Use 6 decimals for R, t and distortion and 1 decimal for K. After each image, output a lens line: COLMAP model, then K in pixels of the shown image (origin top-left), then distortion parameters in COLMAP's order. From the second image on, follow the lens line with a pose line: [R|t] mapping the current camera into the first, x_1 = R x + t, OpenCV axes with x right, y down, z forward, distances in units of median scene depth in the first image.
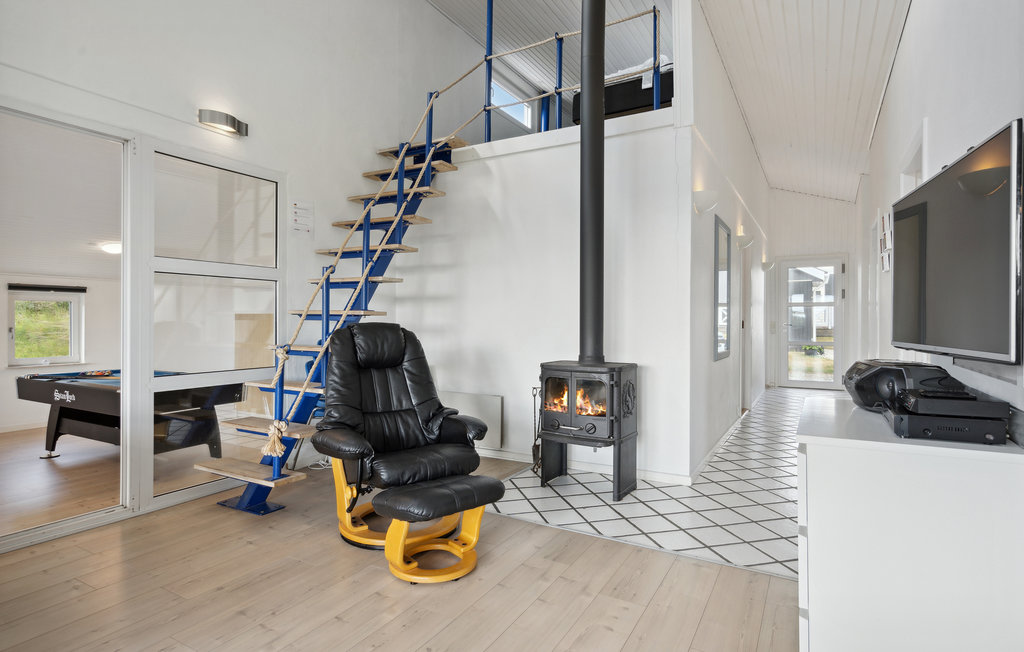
lens RADIAL K [[529.3, 0, 512.0], [0, 529.3, 326.0], [0, 0, 1]] dist [0.037072, 0.000382]
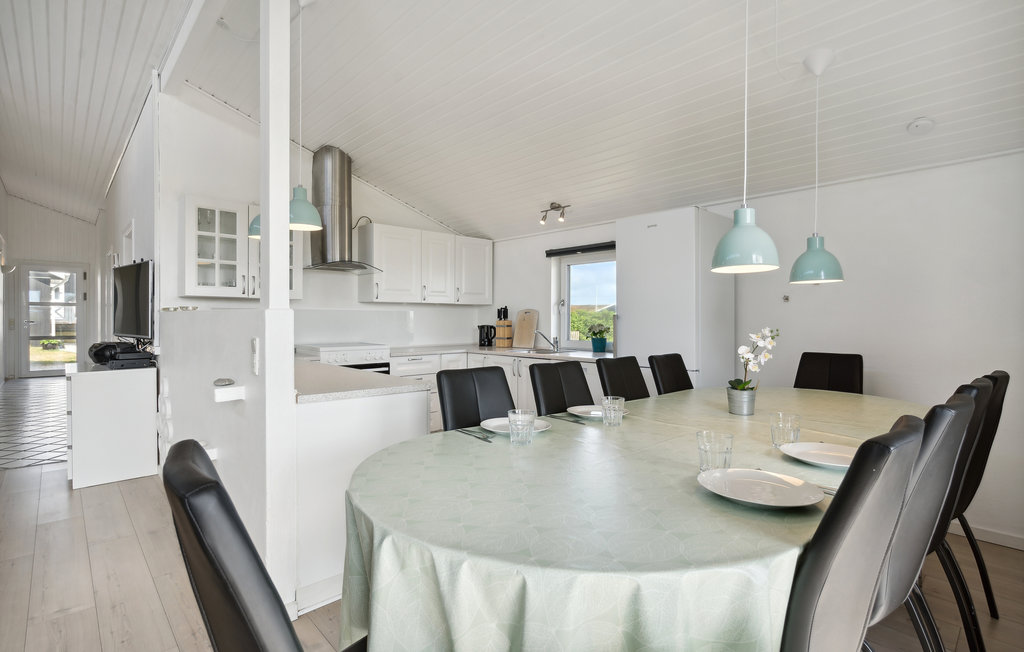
lens RADIAL K [[476.4, 0, 508.4], [0, 476.4, 315.0], [0, 0, 1]] dist [0.019993, -0.000048]
pose [[0.292317, 0.006548, 0.956299, -0.158747], [0.003530, 0.999962, -0.007926, -0.005242], [-0.956315, 0.005693, 0.292282, -0.251768]]
